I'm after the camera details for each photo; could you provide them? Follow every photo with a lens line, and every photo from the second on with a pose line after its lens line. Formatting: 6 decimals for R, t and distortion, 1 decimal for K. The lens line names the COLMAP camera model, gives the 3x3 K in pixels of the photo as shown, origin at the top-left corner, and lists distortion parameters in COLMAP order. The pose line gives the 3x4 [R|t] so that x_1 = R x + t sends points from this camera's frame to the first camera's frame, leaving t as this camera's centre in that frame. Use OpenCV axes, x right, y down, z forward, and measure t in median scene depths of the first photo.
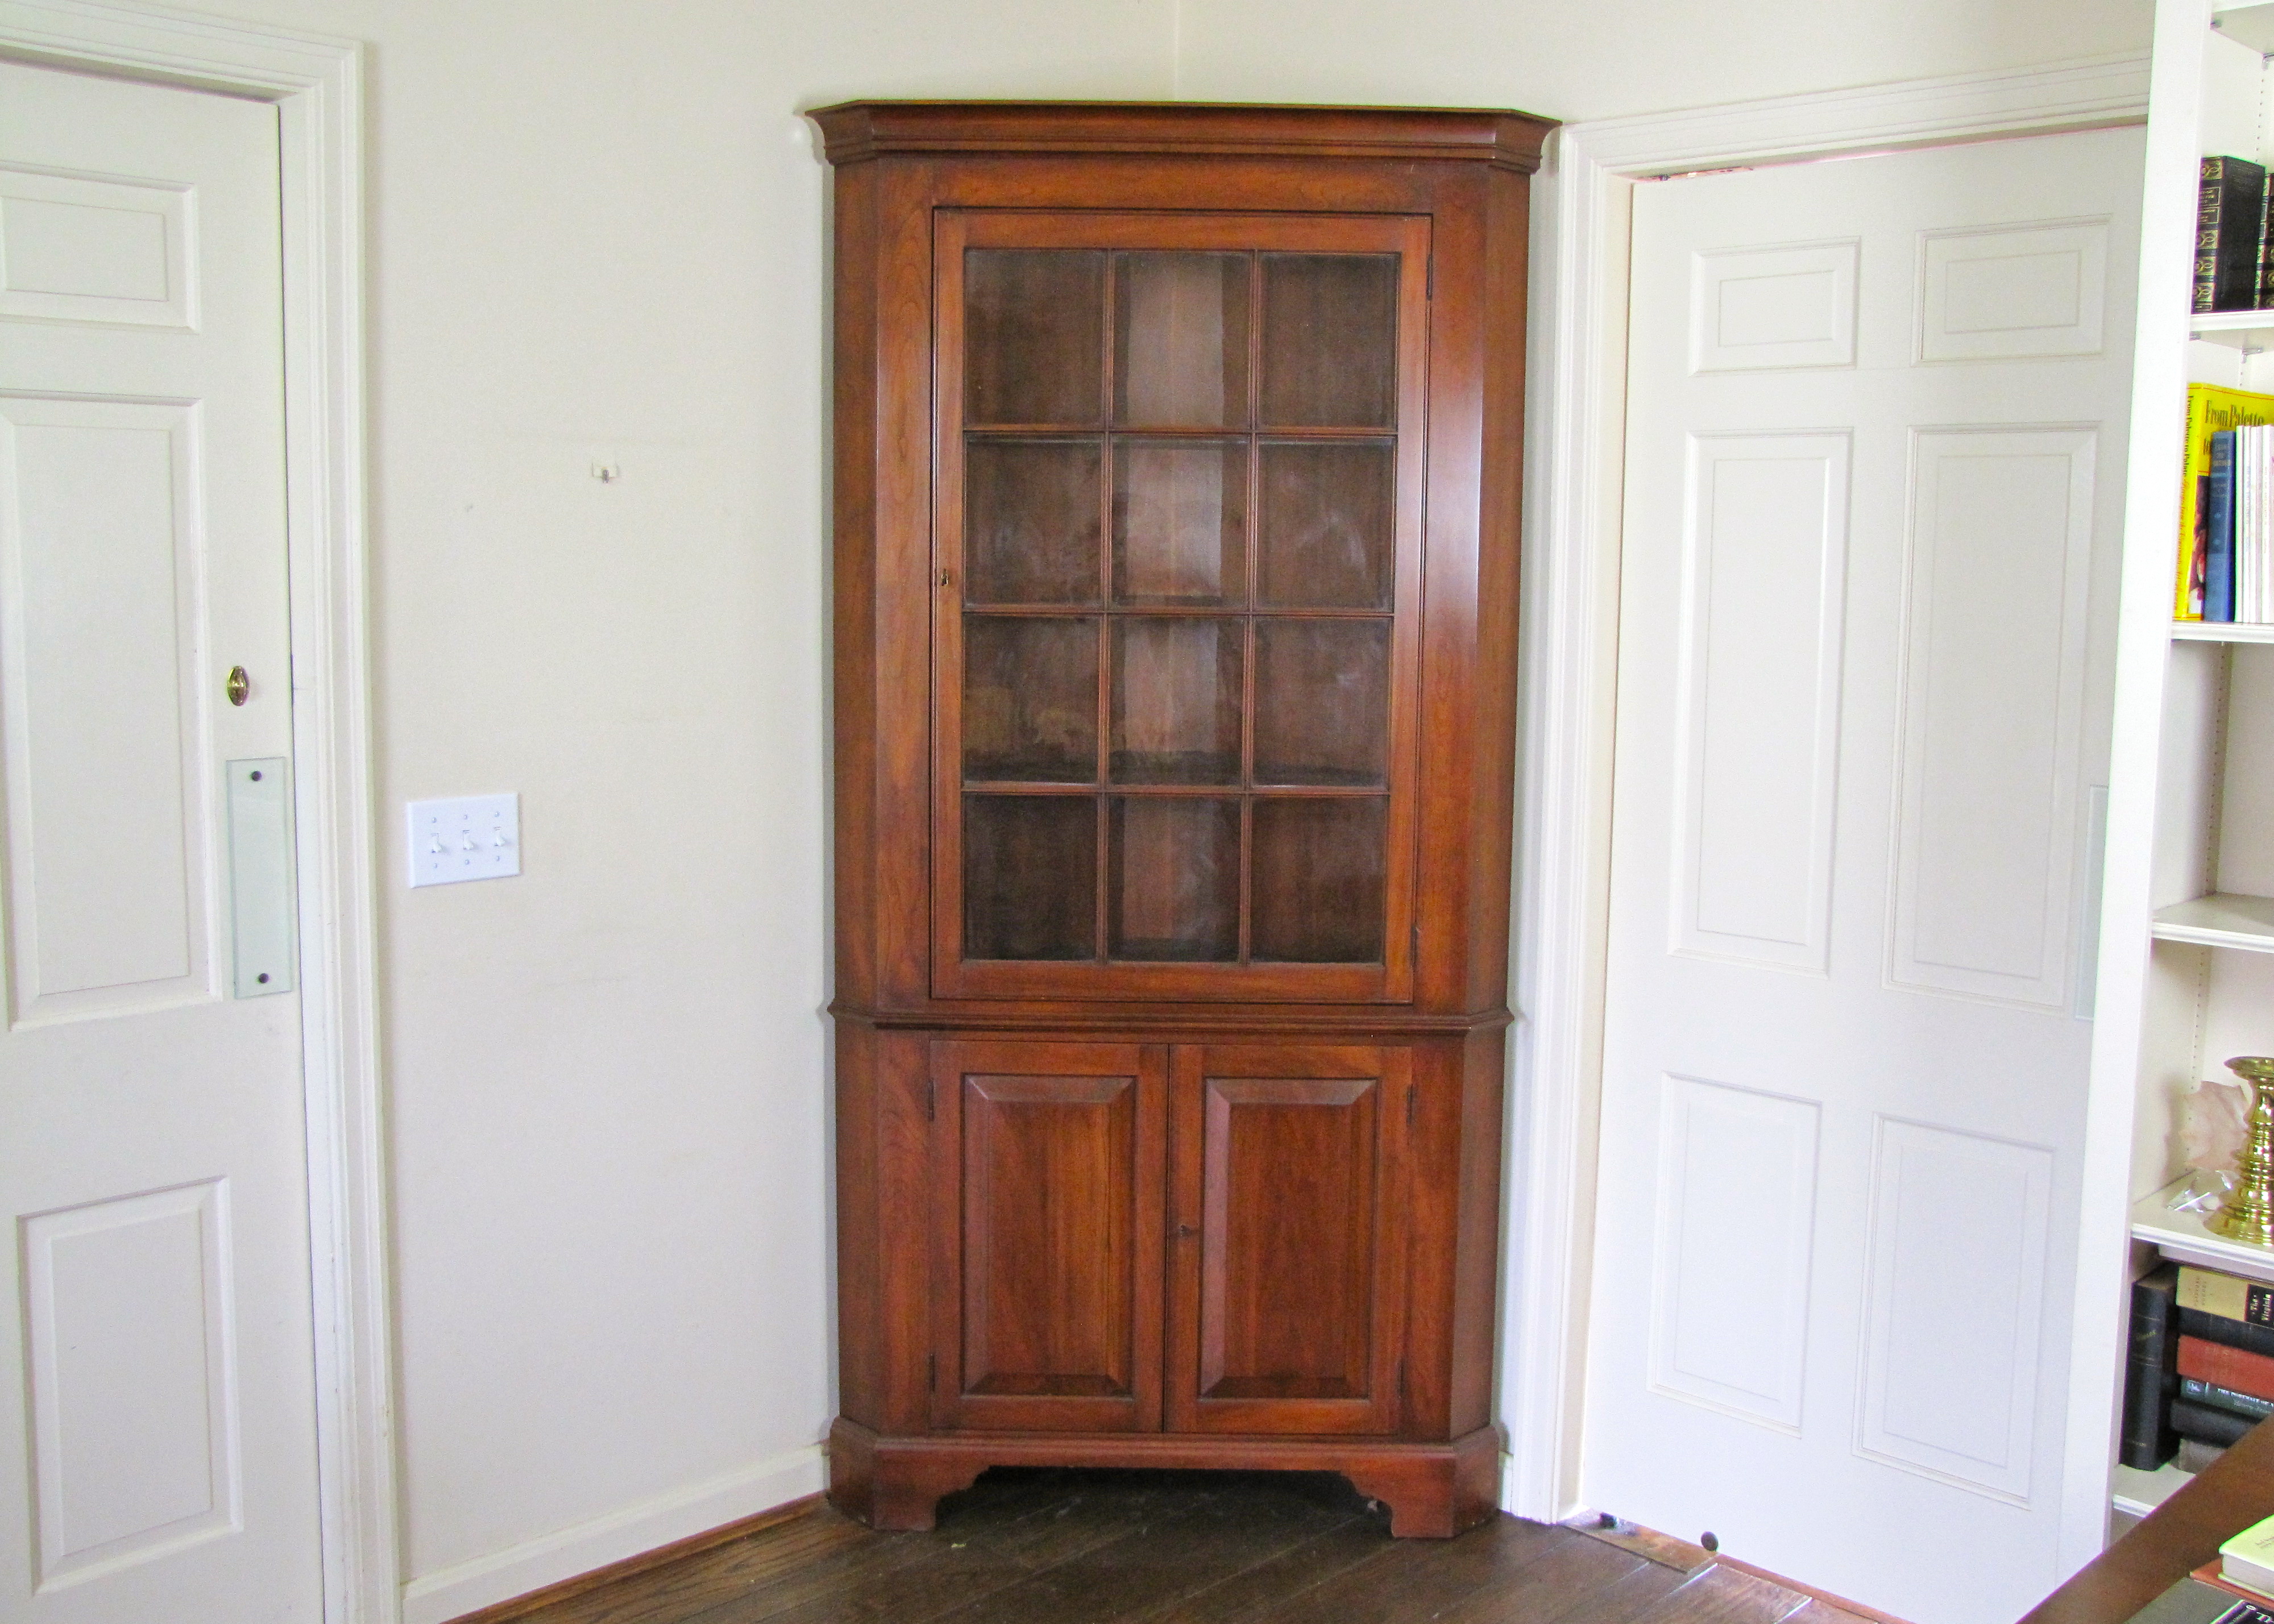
lens RADIAL K [[2212.2, 0, 1114.3], [0, 2212.2, 798.4], [0, 0, 1]] dist [-0.101007, 0.013884]
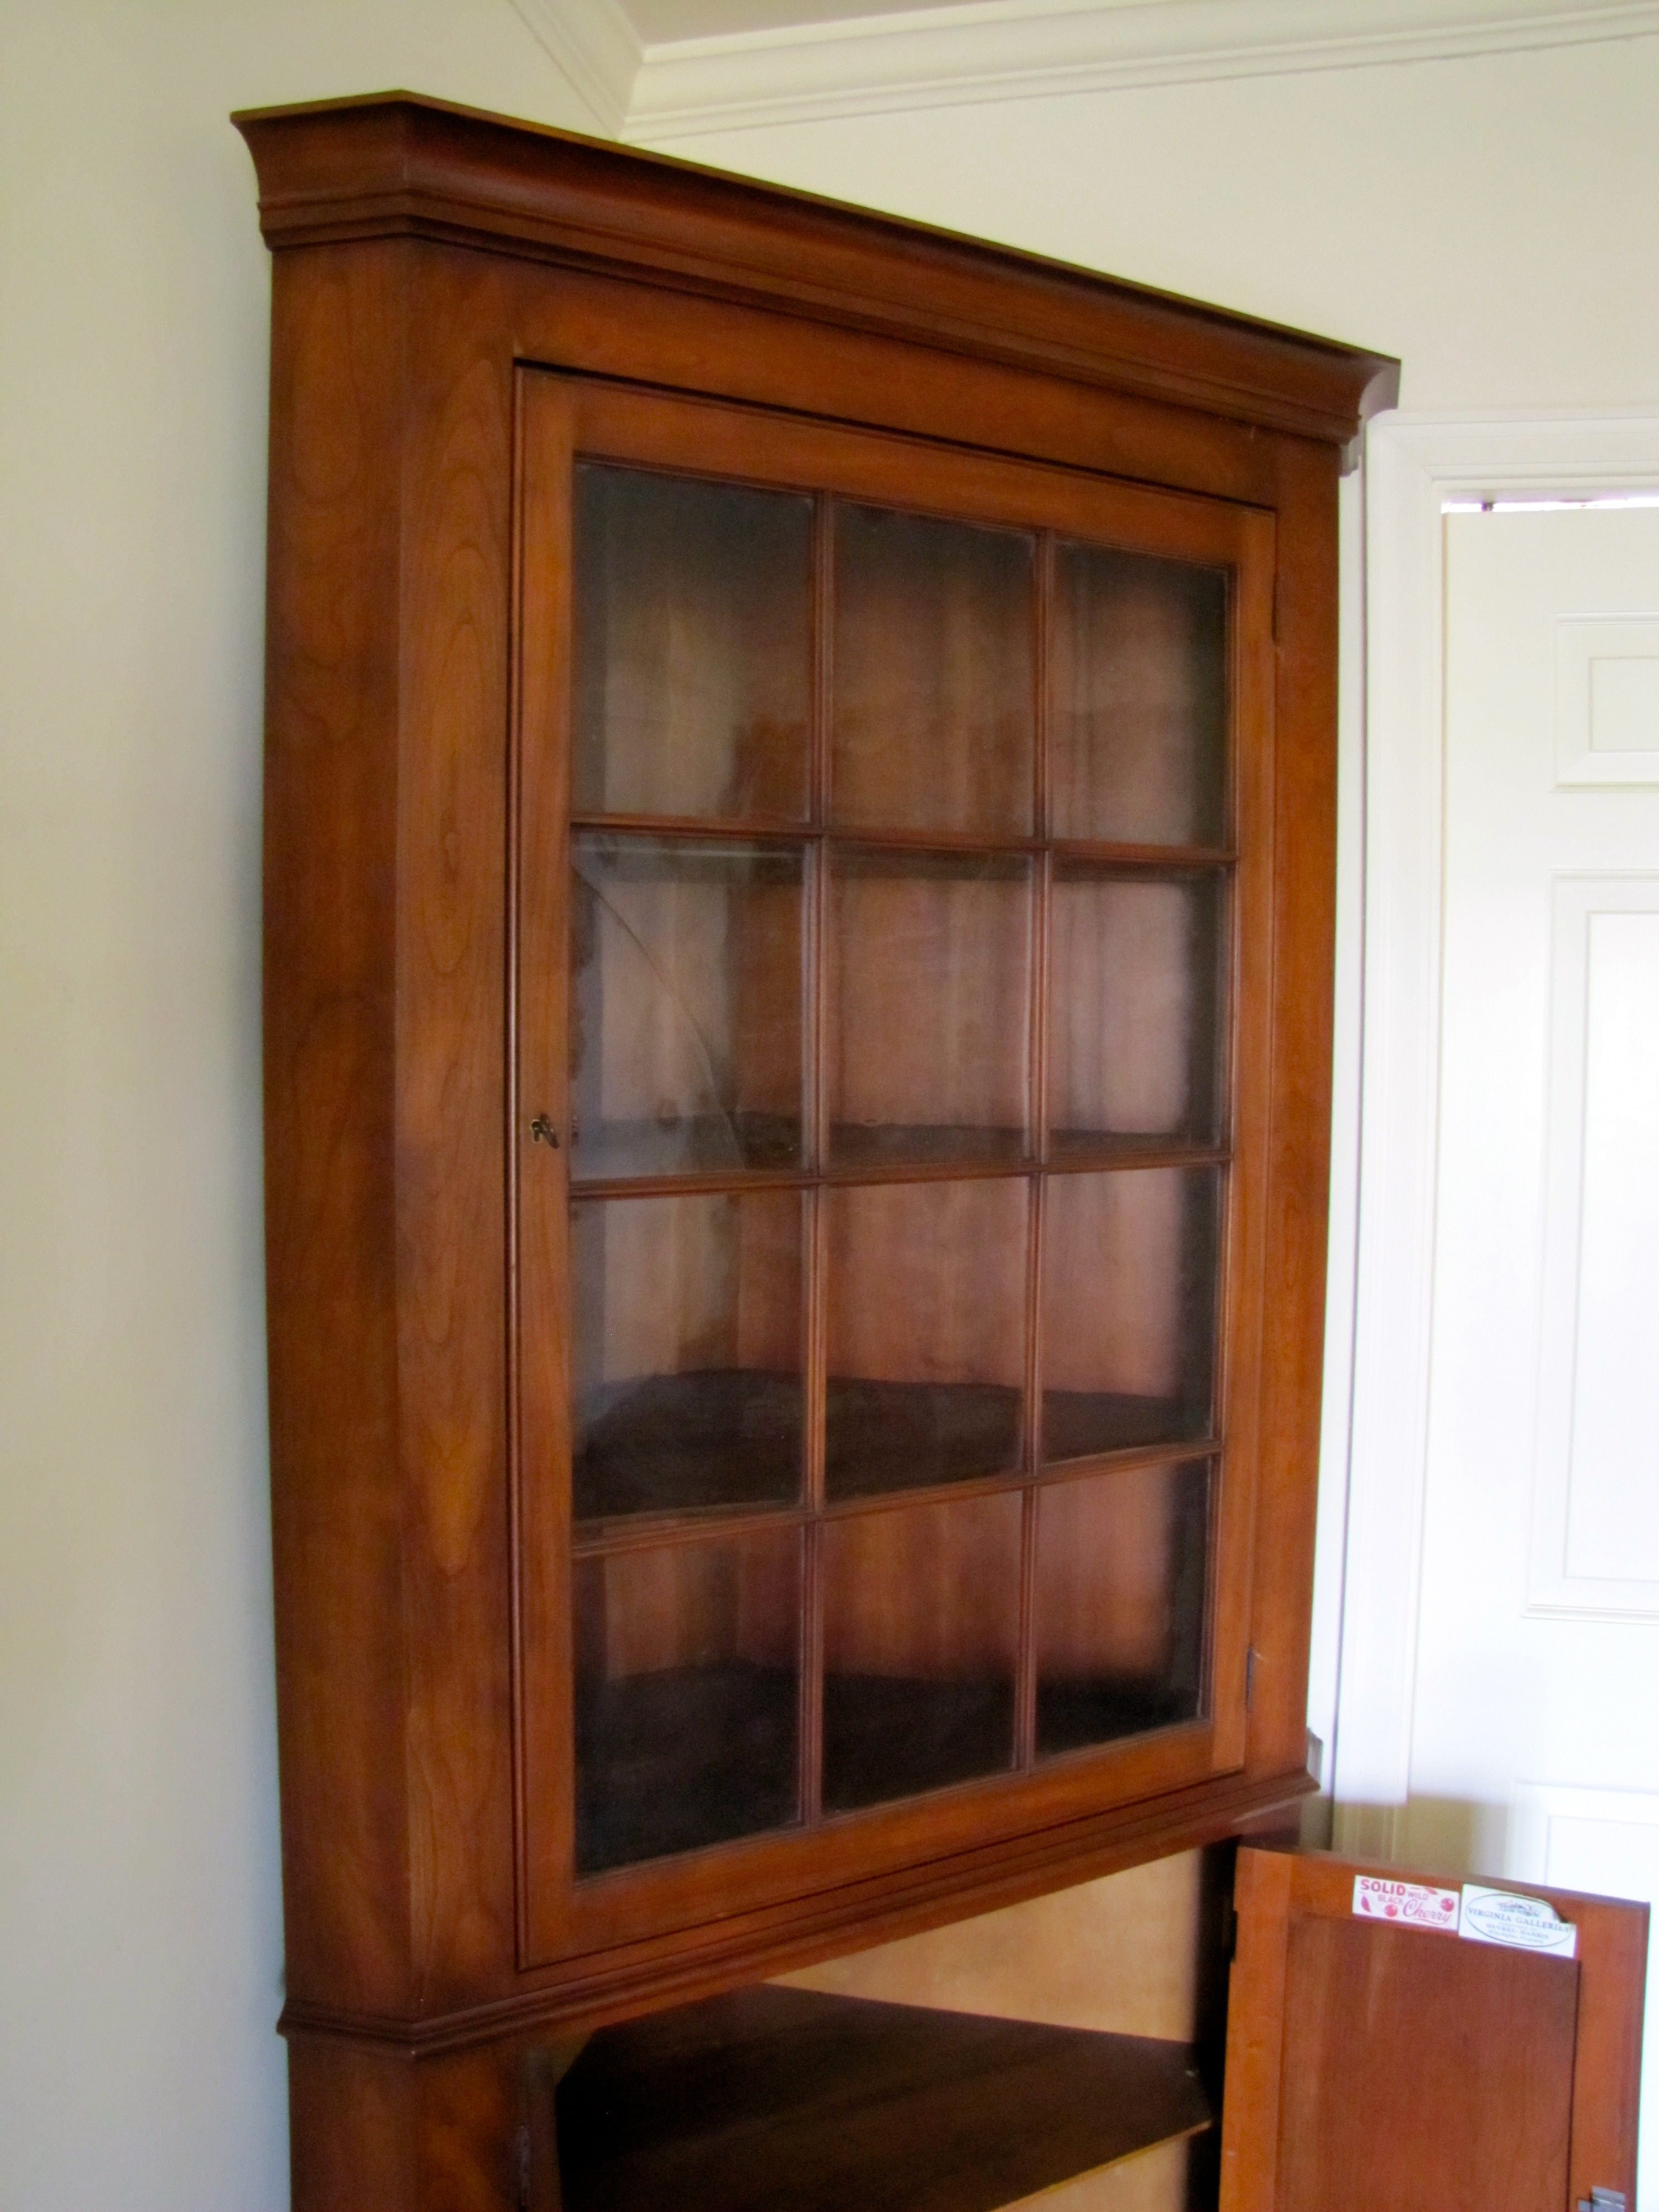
lens RADIAL K [[1833.8, 0, 829.5], [0, 1833.8, 1106.0], [0, 0, 1]] dist [-0.176594, 0.155677]
pose [[0.853995, -0.035599, 0.519062, -0.221768], [0.060201, 0.997716, -0.030620, -0.086538], [-0.516787, 0.057398, 0.854188, 0.613822]]
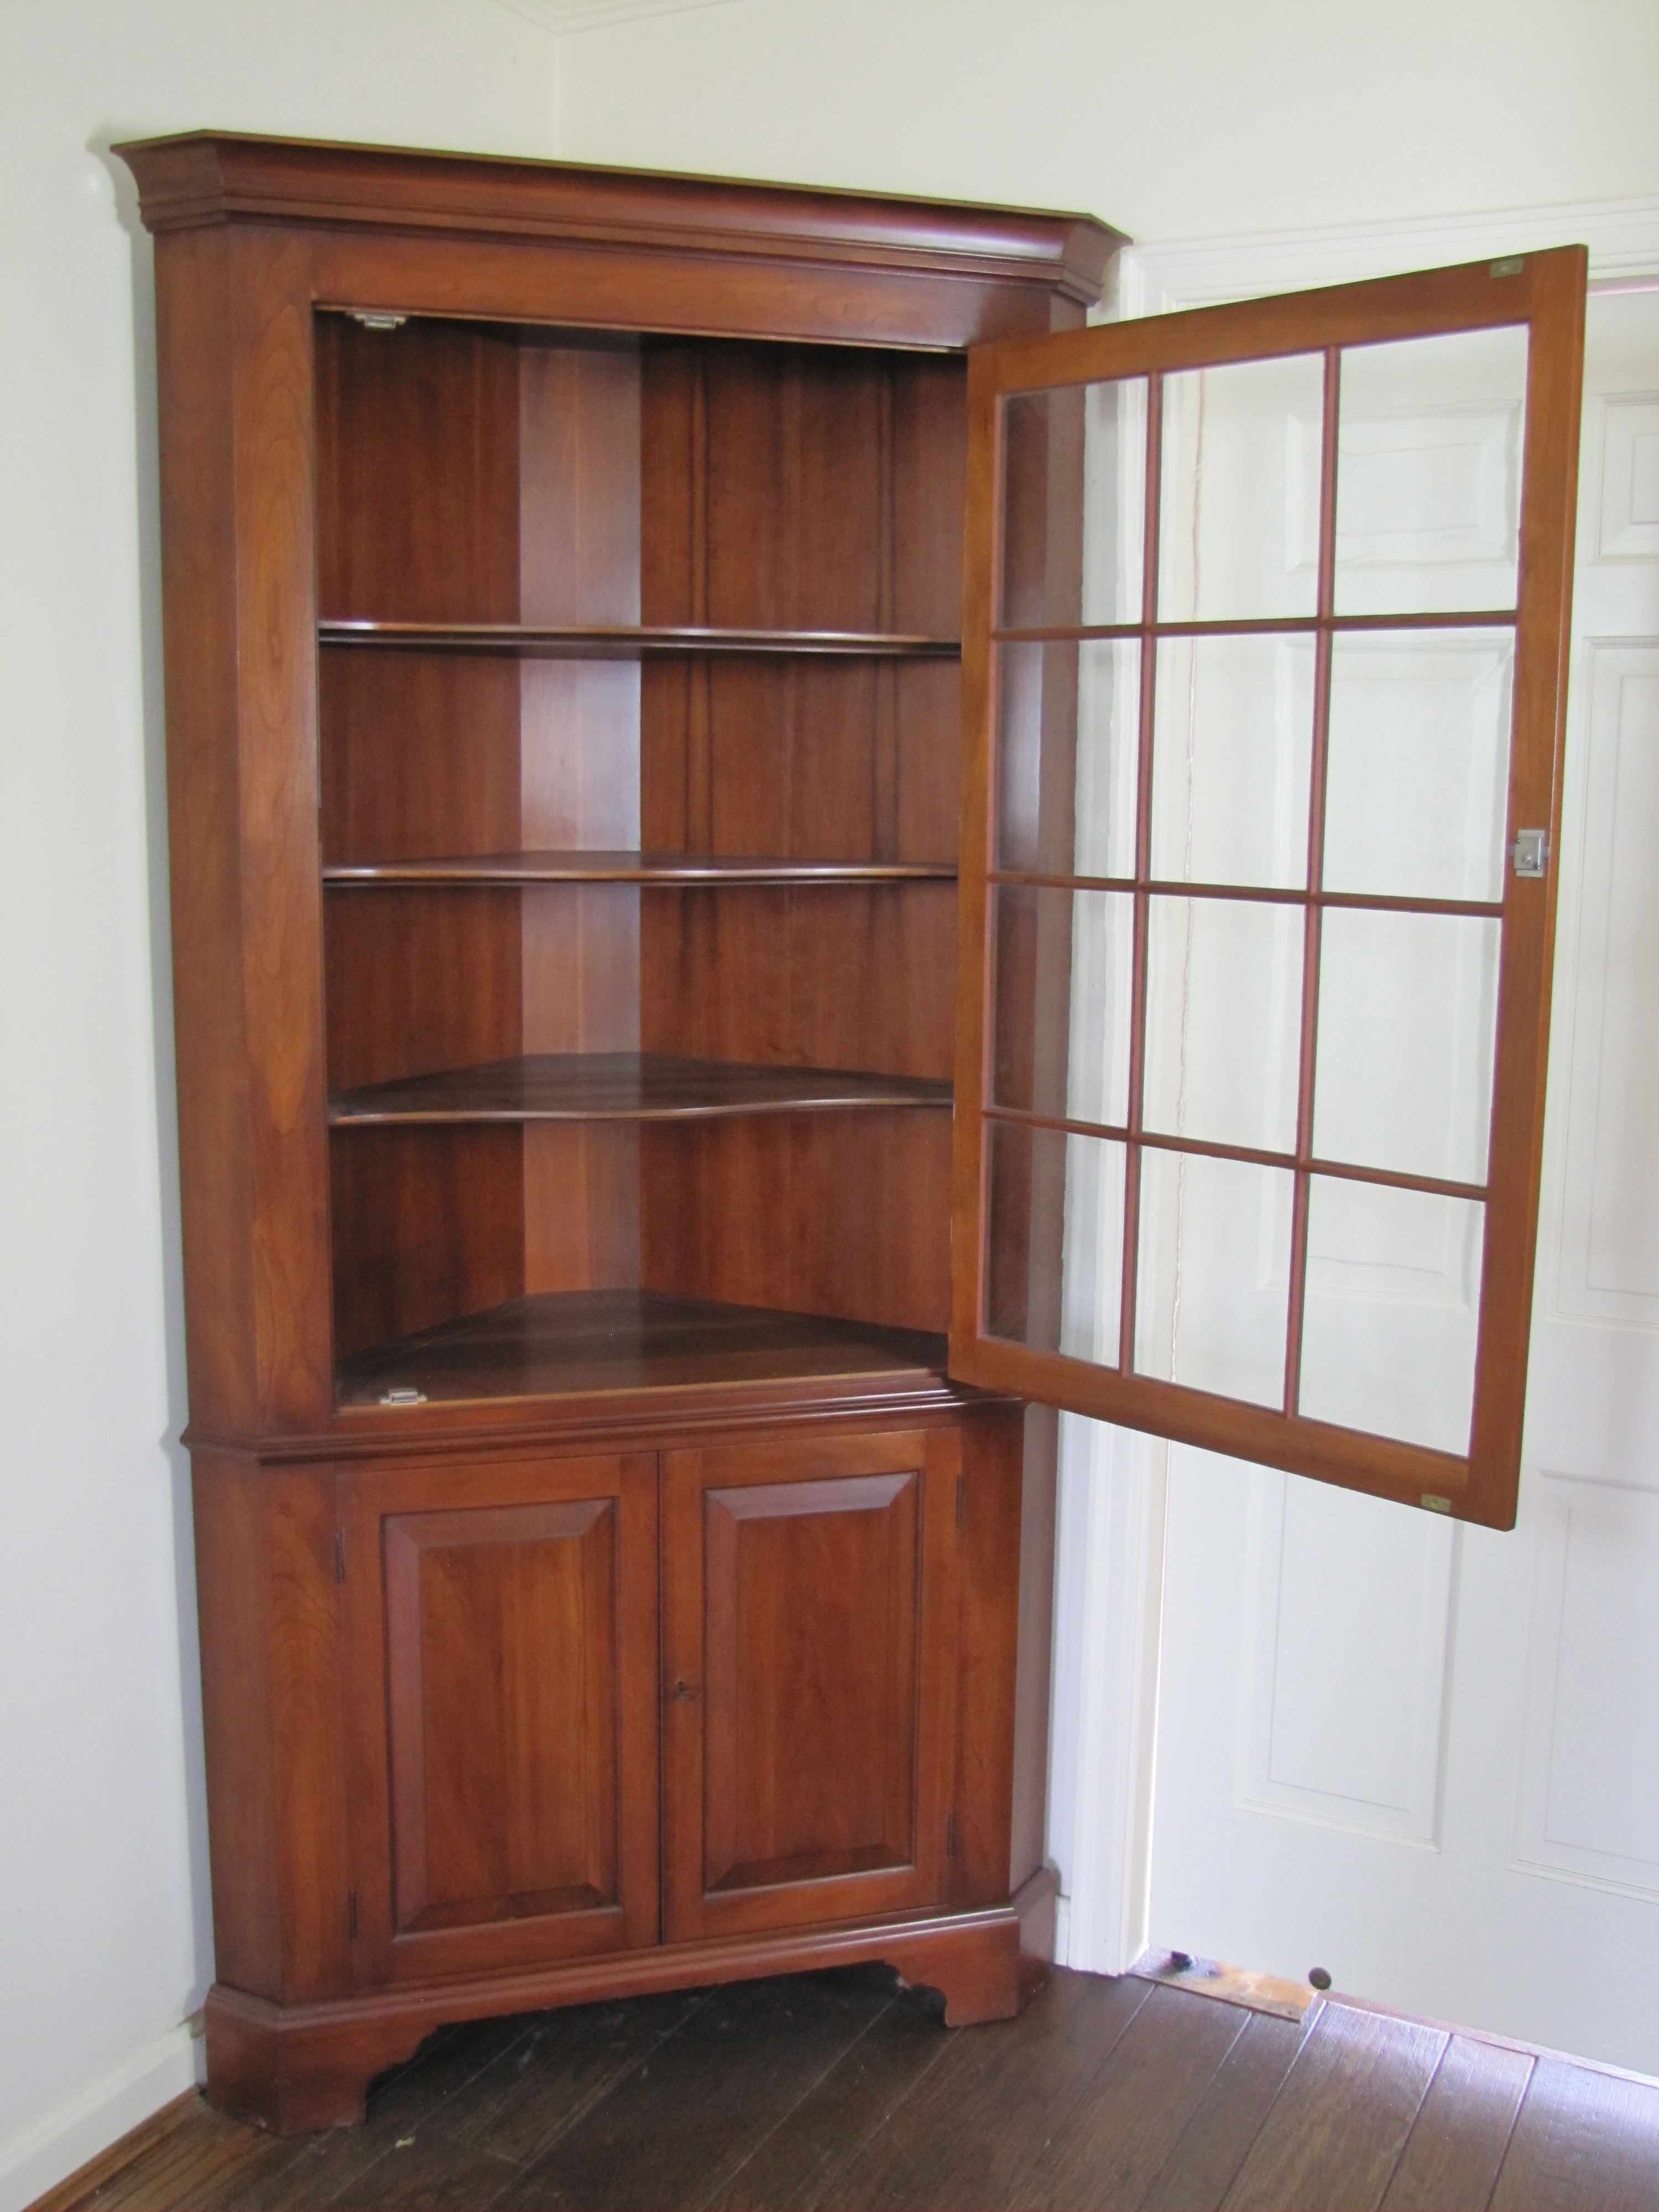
lens RADIAL K [[2169.4, 0, 846.7], [0, 2169.4, 1107.4], [0, 0, 1]] dist [-0.137130, 0.211742]
pose [[0.952437, -0.045865, 0.301265, -0.130512], [0.033012, 0.998320, 0.047618, -0.038732], [-0.302943, -0.035408, 0.952351, 0.282651]]
